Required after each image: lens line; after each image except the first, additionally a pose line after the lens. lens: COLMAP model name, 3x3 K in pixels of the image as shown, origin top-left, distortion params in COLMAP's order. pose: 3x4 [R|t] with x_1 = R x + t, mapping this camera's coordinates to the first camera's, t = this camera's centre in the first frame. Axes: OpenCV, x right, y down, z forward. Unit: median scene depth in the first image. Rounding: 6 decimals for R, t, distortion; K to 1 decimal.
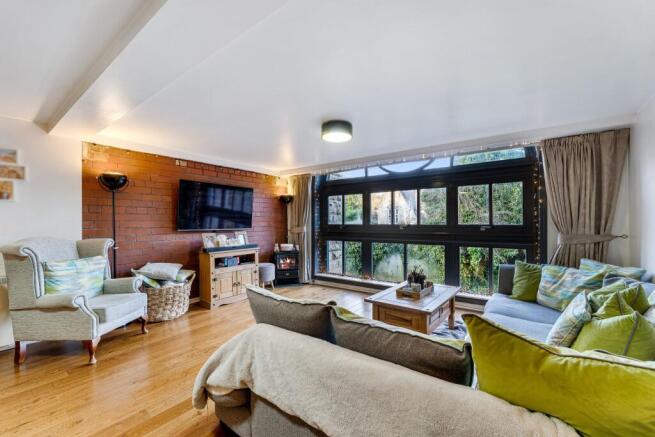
lens RADIAL K [[272.1, 0, 328.6], [0, 272.1, 220.7], [0, 0, 1]] dist [-0.002881, -0.000300]
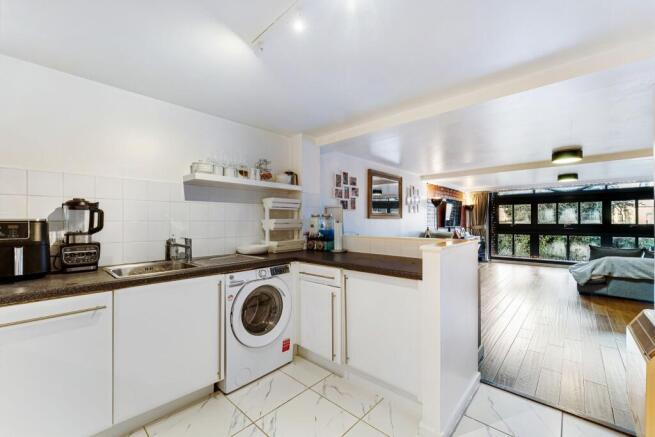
lens RADIAL K [[268.3, 0, 327.5], [0, 268.3, 218.5], [0, 0, 1]] dist [-0.000327, -0.000048]
pose [[0.993752, -0.001275, -0.111606, -0.944855], [0.000884, 0.999993, -0.003552, -0.012610], [0.111610, 0.003431, 0.993746, -0.739319]]
